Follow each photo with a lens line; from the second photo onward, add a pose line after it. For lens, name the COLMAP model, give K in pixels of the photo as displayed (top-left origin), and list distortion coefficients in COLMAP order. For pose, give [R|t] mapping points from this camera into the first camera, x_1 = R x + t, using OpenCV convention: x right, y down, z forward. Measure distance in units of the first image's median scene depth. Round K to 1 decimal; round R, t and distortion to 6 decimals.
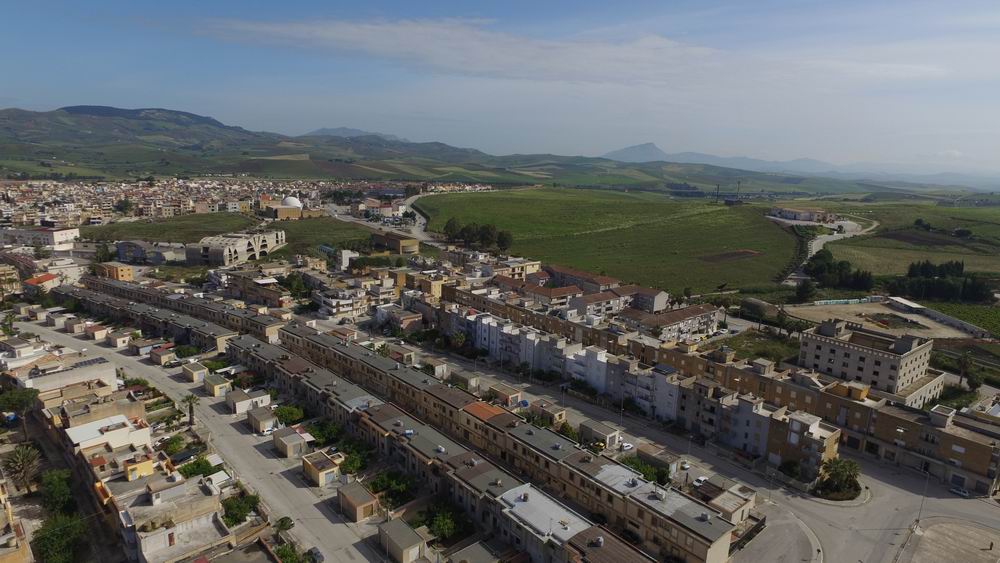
lens RADIAL K [[586.5, 0, 510.4], [0, 586.5, 283.3], [0, 0, 1]] dist [-0.015274, 0.015033]
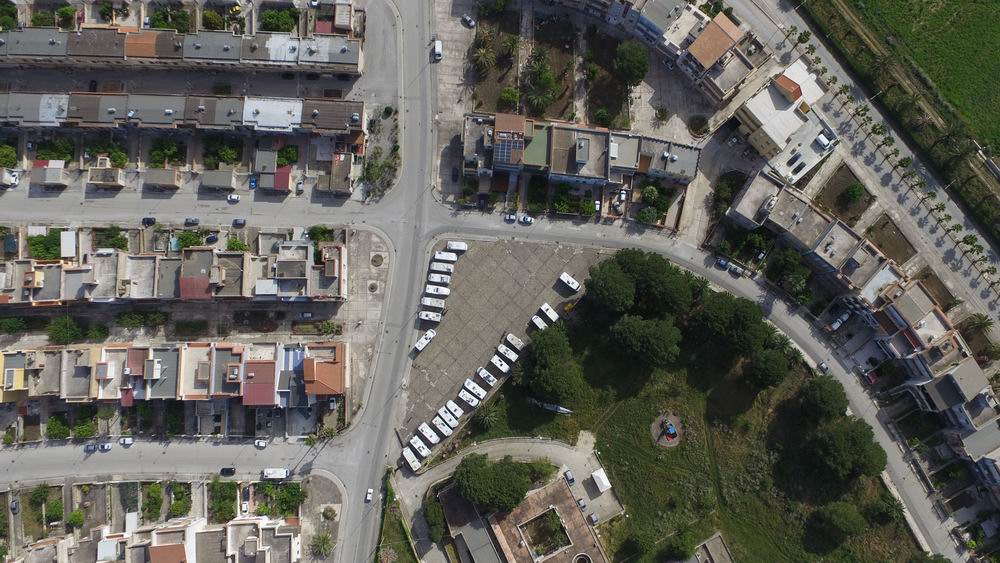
lens RADIAL K [[586.5, 0, 501.9], [0, 586.5, 278.5], [0, 0, 1]] dist [-0.015274, 0.015033]
pose [[0.680652, -0.729175, 0.070835, 0.024286], [0.155282, 0.238085, 0.958751, -0.644431], [-0.715962, -0.641576, 0.275280, -0.142504]]
